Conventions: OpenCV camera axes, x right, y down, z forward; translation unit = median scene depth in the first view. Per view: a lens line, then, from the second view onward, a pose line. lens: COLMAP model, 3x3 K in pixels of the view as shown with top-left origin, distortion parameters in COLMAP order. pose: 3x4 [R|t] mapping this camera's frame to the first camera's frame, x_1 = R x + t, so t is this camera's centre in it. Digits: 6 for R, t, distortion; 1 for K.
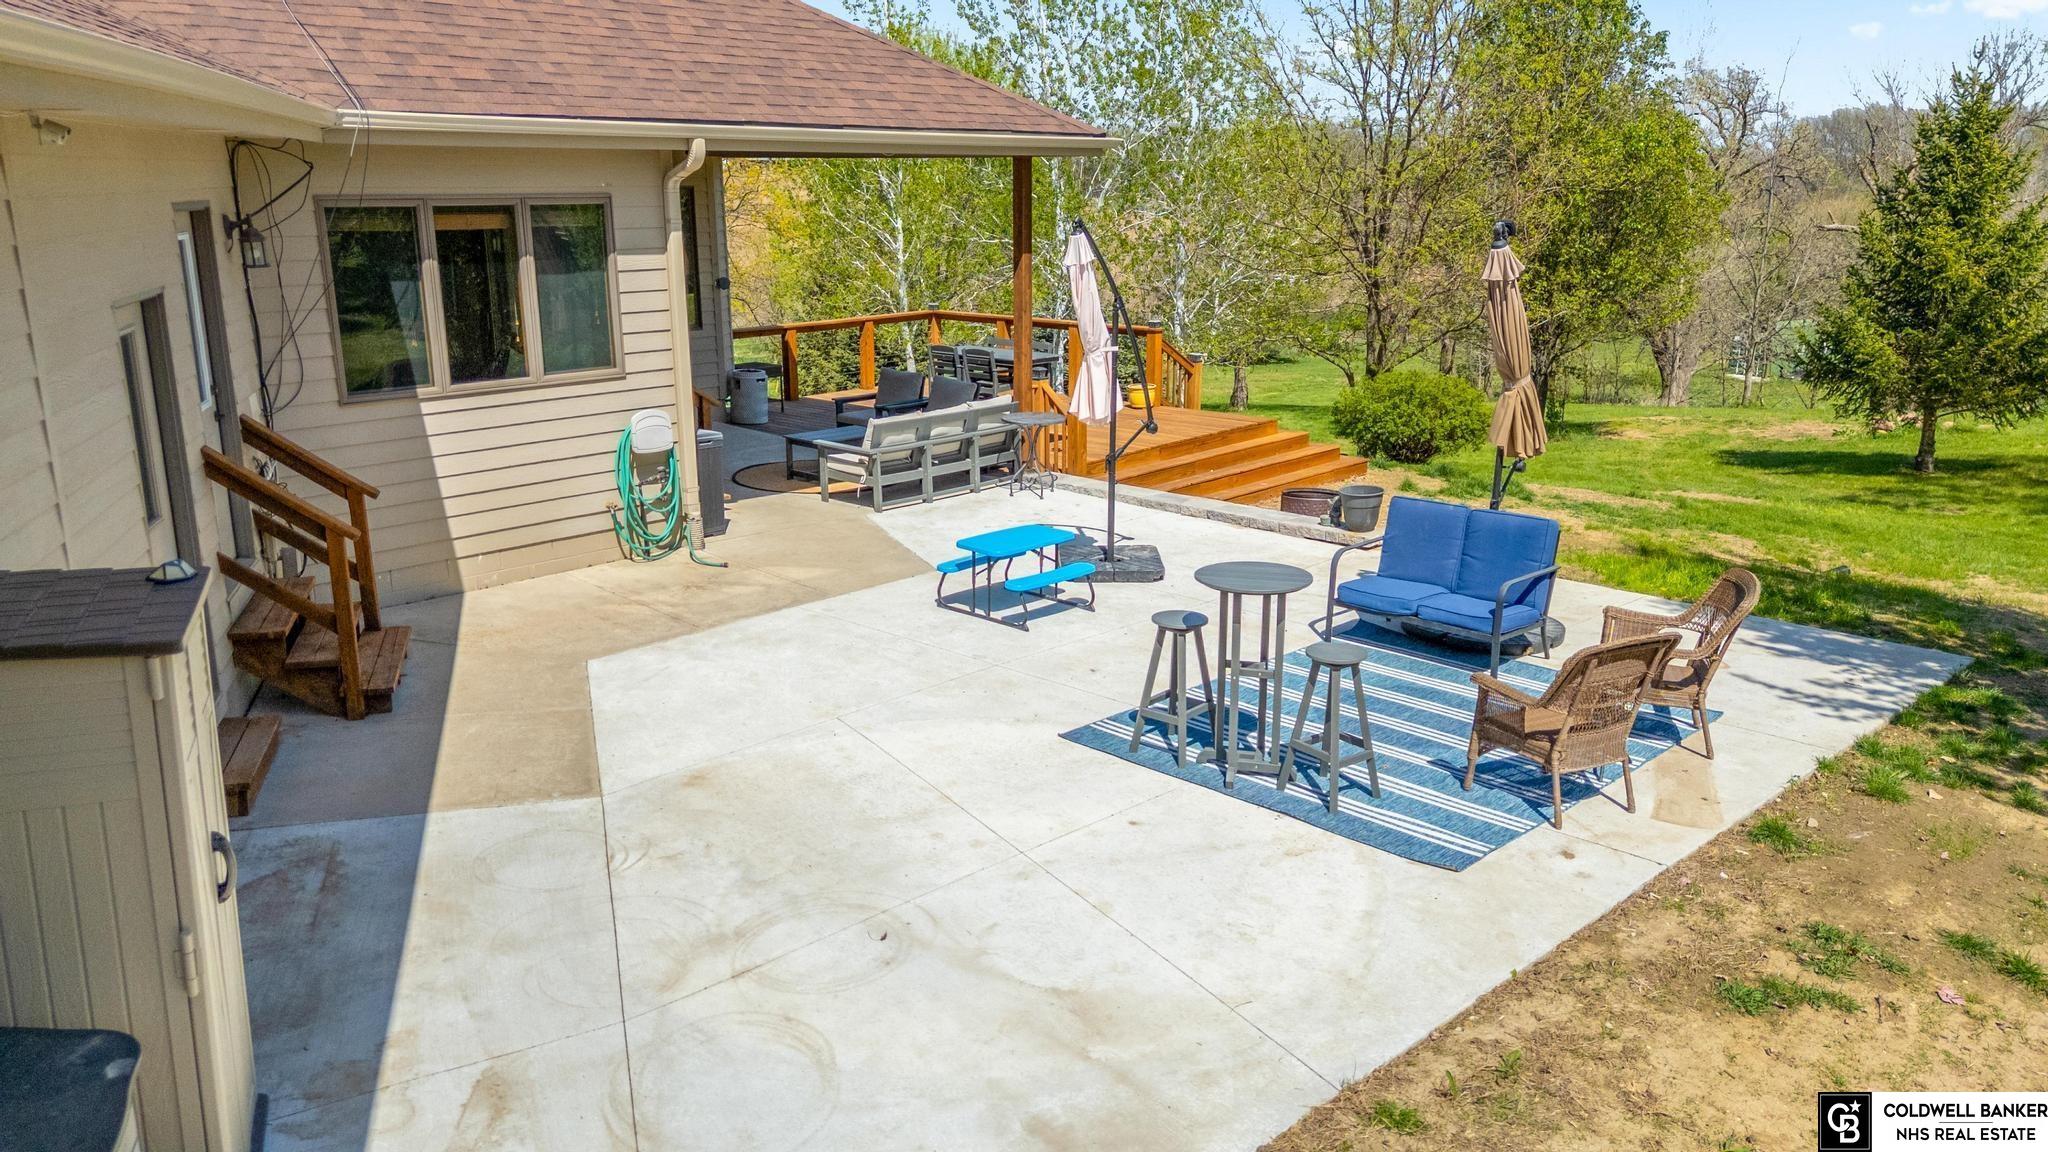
lens RADIAL K [[1508.7, 0, 1019.3], [0, 1508.7, 577.2], [0, 0, 1]] dist [0.078677, -0.079256]
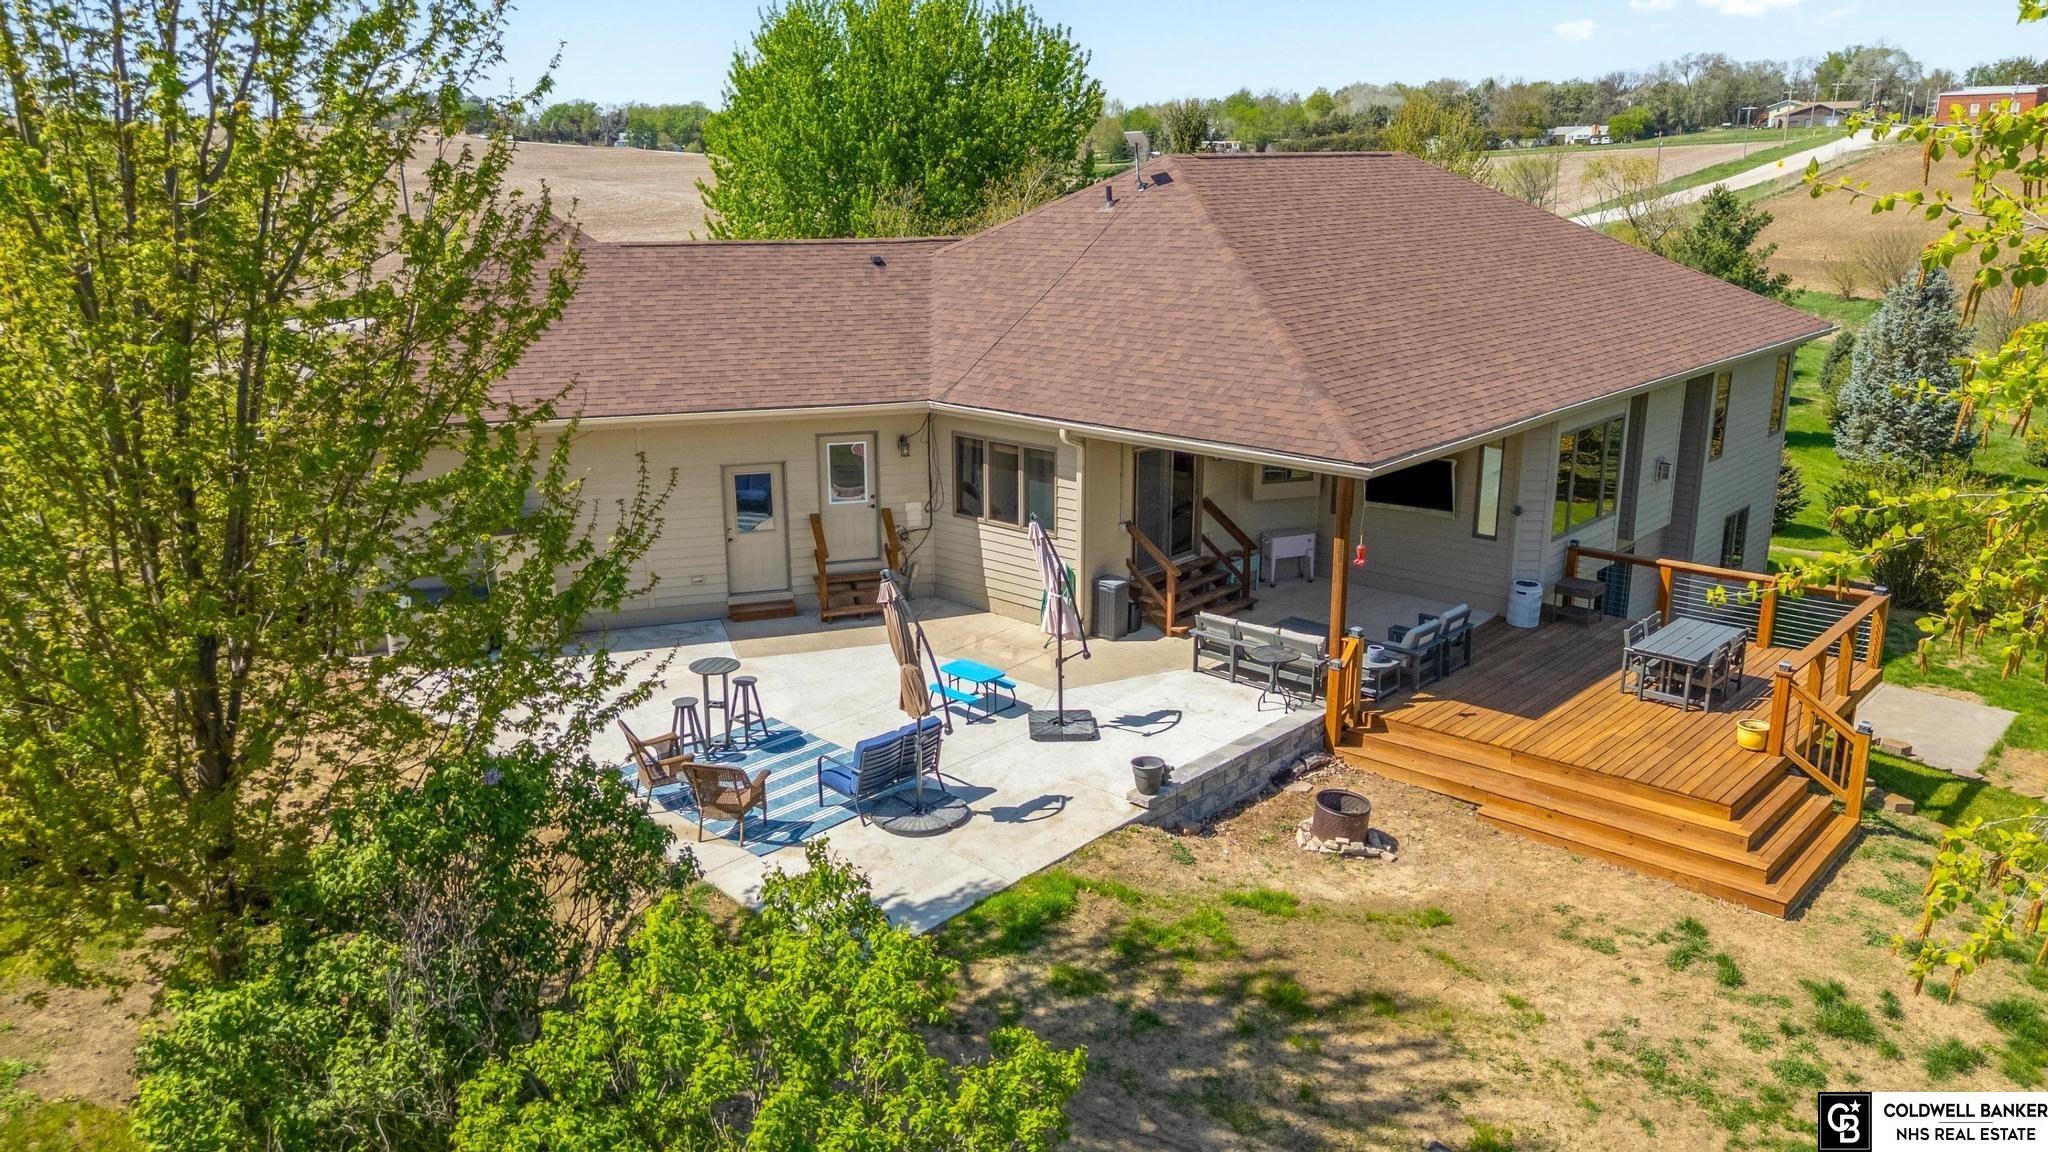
lens RADIAL K [[1508.7, 0, 1011.1], [0, 1508.7, 576.6], [0, 0, 1]] dist [0.078677, -0.079256]
pose [[0.005586, 0.273812, -0.961767, 1.858053], [-0.251735, 0.931193, 0.263646, -0.674846], [0.967780, 0.240638, 0.074129, 0.956261]]
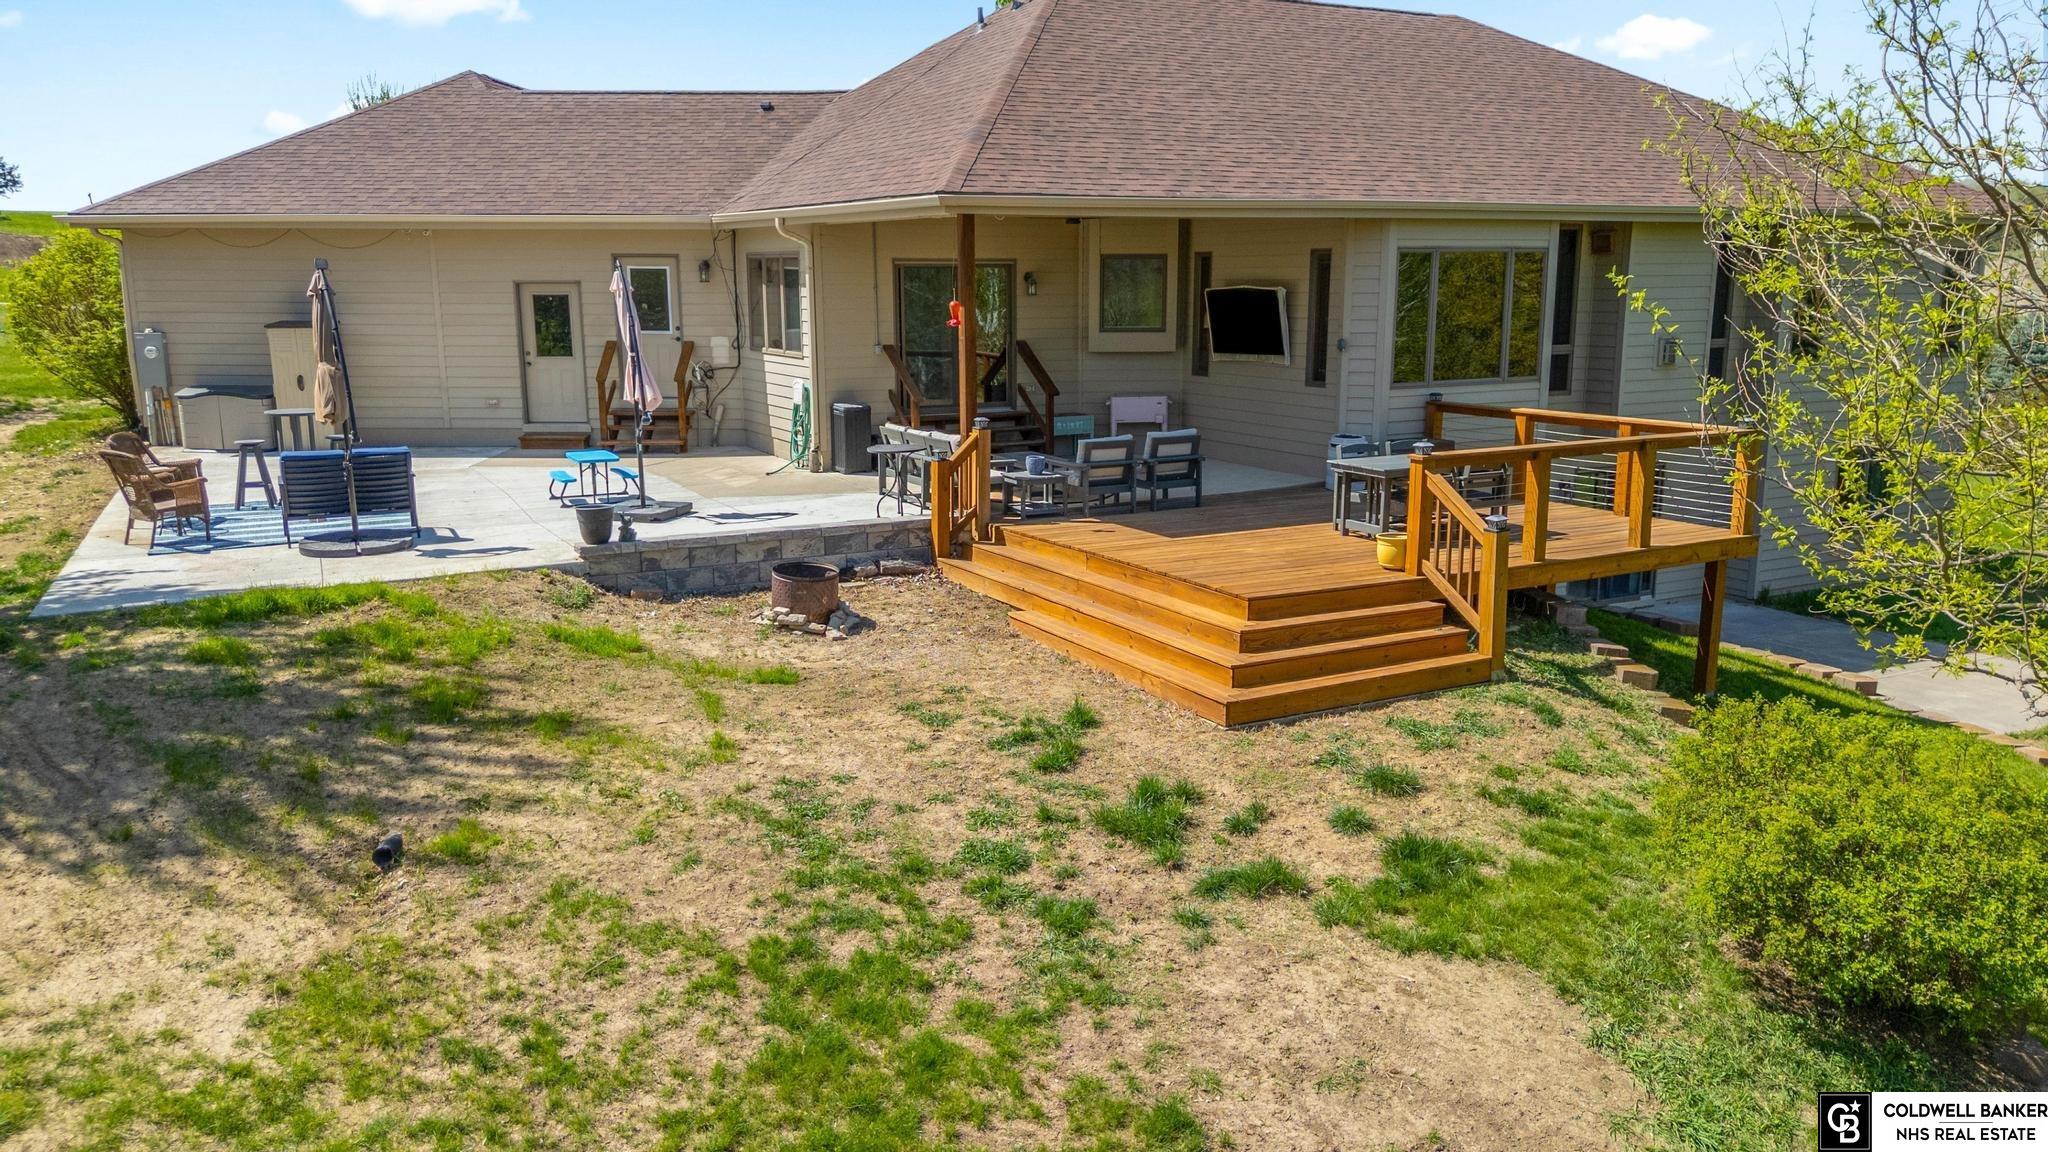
lens RADIAL K [[1508.7, 0, 1025.1], [0, 1508.7, 570.8], [0, 0, 1]] dist [0.078677, -0.079256]
pose [[-0.324634, 0.185497, -0.927472, 1.501923], [-0.240771, 0.932070, 0.270692, -0.504315], [0.914681, 0.311184, -0.257919, 2.044348]]
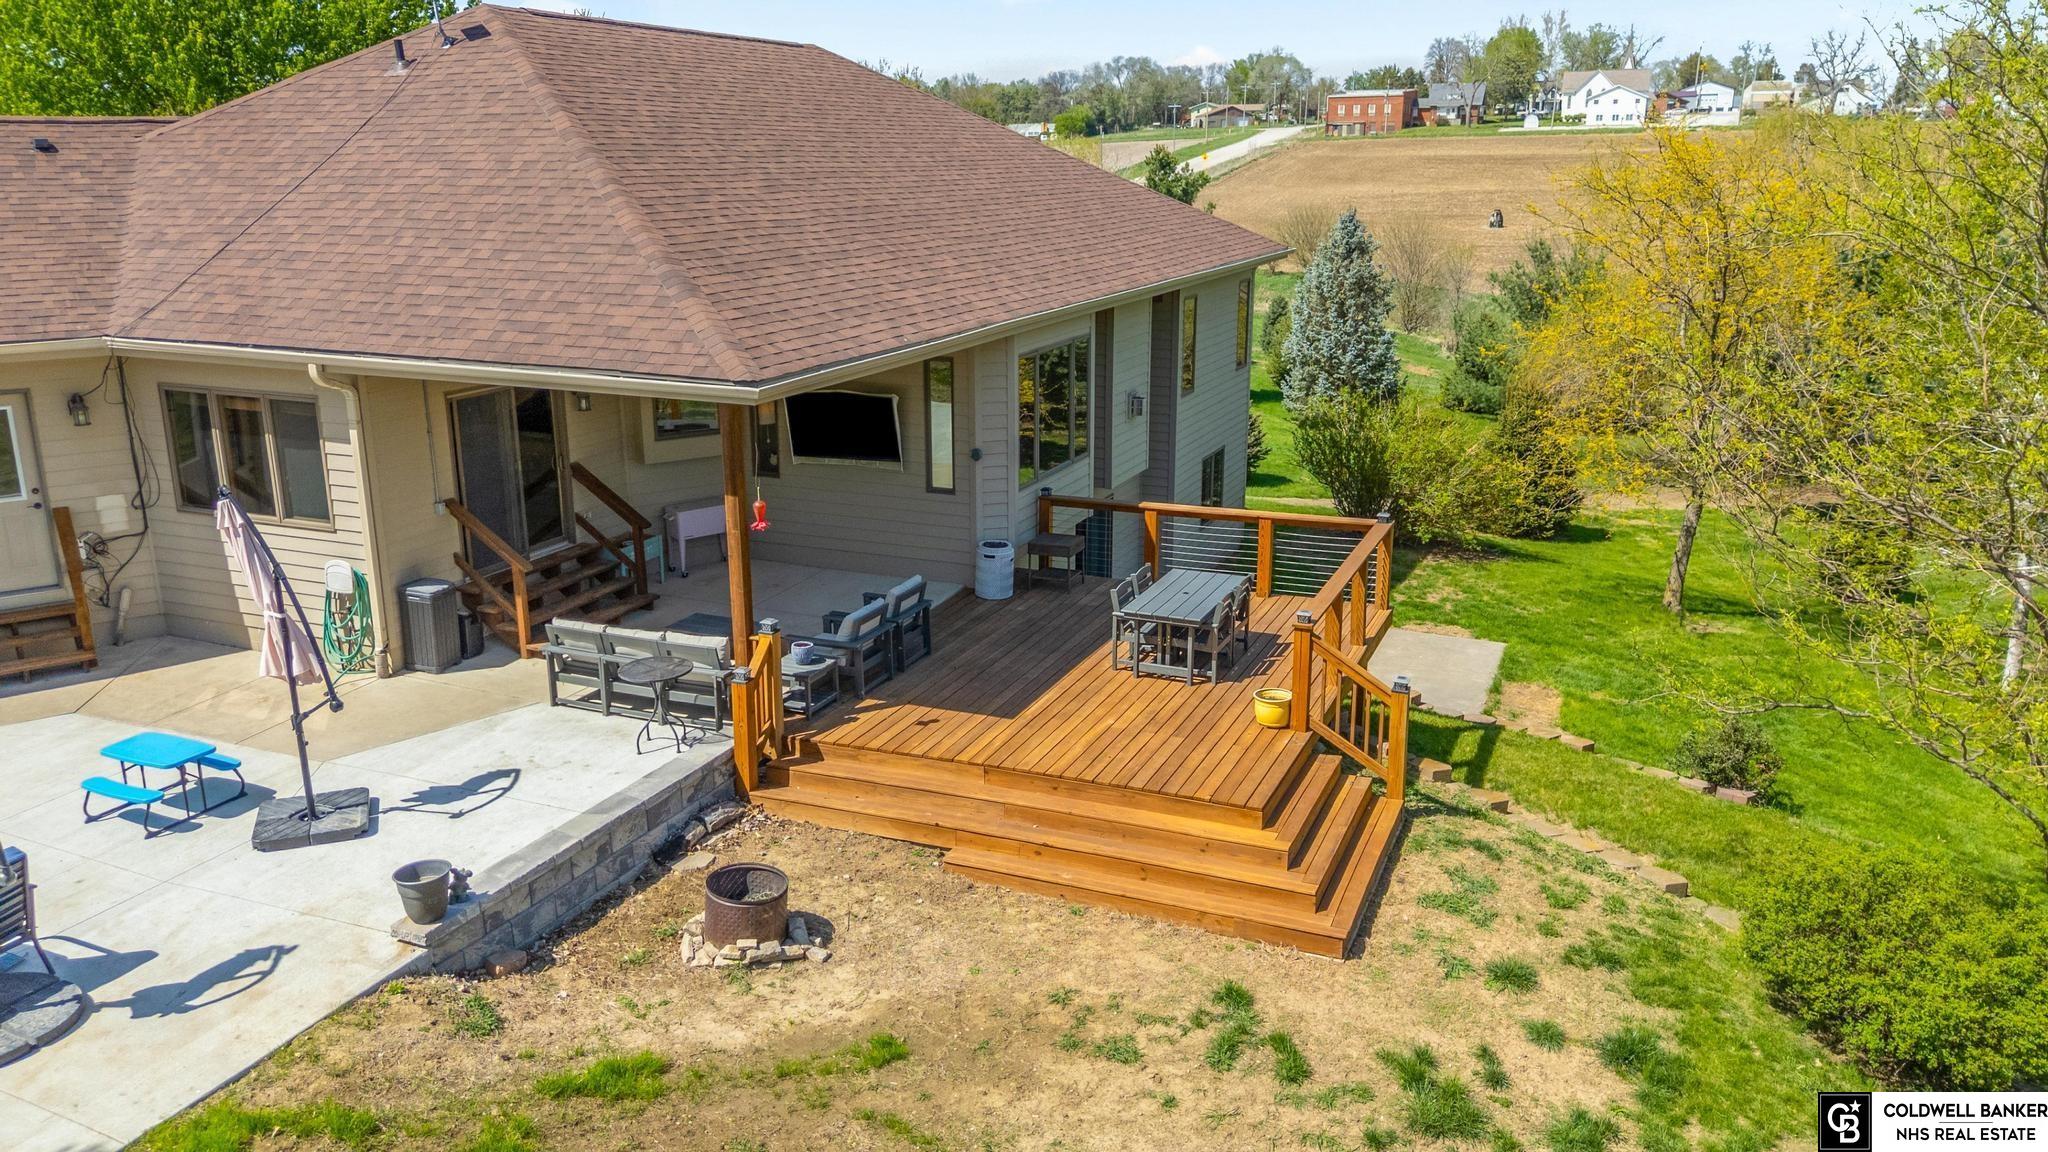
lens RADIAL K [[1508.7, 0, 1026.2], [0, 1508.7, 568.6], [0, 0, 1]] dist [0.078677, -0.079256]
pose [[0.337949, 0.252229, -0.906736, 1.326461], [-0.241408, 0.954419, 0.175518, -0.555863], [0.909677, 0.159577, 0.383435, 1.223446]]
